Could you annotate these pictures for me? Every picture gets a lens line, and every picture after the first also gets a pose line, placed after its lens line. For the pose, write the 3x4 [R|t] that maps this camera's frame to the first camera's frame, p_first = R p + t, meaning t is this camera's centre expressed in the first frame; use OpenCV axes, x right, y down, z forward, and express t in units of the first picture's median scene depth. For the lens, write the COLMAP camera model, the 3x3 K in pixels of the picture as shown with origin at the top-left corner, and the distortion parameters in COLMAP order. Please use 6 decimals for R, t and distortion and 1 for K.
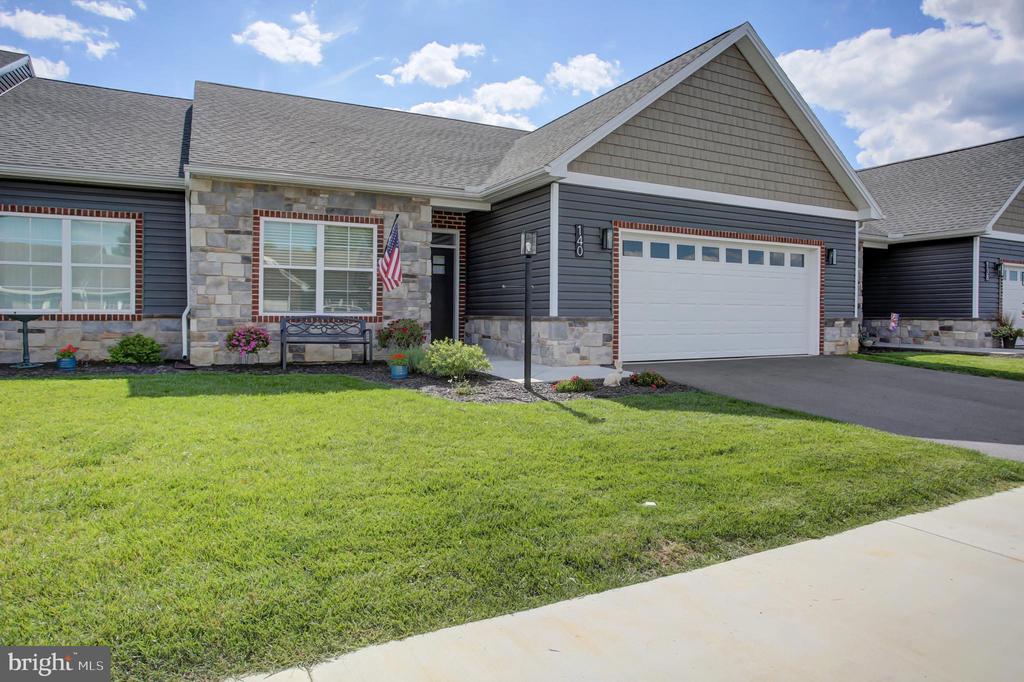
lens RADIAL K [[650.5, 0, 543.0], [0, 650.5, 326.5], [0, 0, 1]] dist [-0.038305, -0.001276]
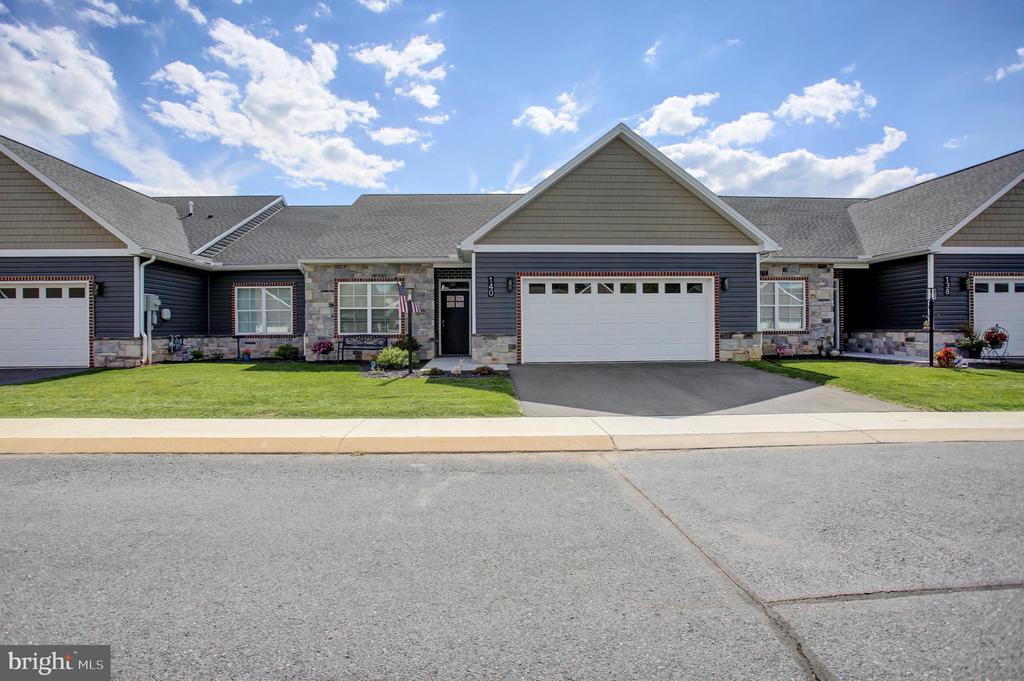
lens RADIAL K [[543.4, 0, 513.1], [0, 543.4, 332.6], [0, 0, 1]] dist [-0.028439, -0.000027]
pose [[0.896886, -0.010859, -0.442128, 0.688034], [0.004524, 0.999872, -0.015378, 0.003390], [0.442238, 0.011792, 0.896820, -0.180506]]
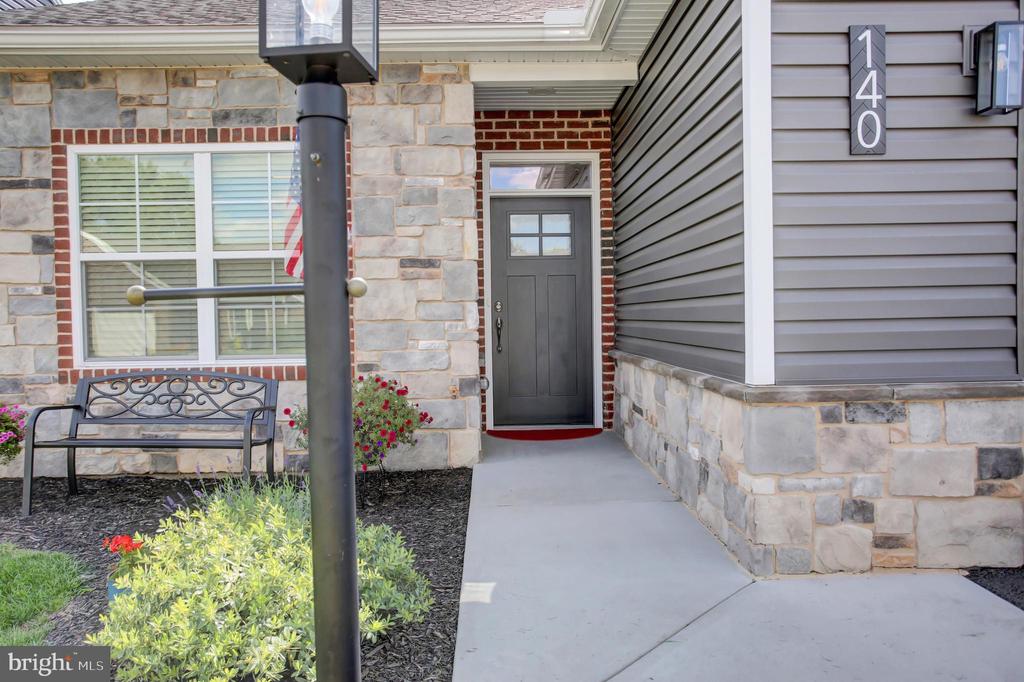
lens RADIAL K [[766.4, 0, 512.0], [0, 766.4, 341.0], [0, 0, 1]] dist [0.001473, 0.005693]
pose [[0.883650, -0.006004, -0.468109, 0.072008], [0.014077, 0.999806, 0.013748, -0.037870], [0.467936, -0.018738, 0.883564, 0.650555]]
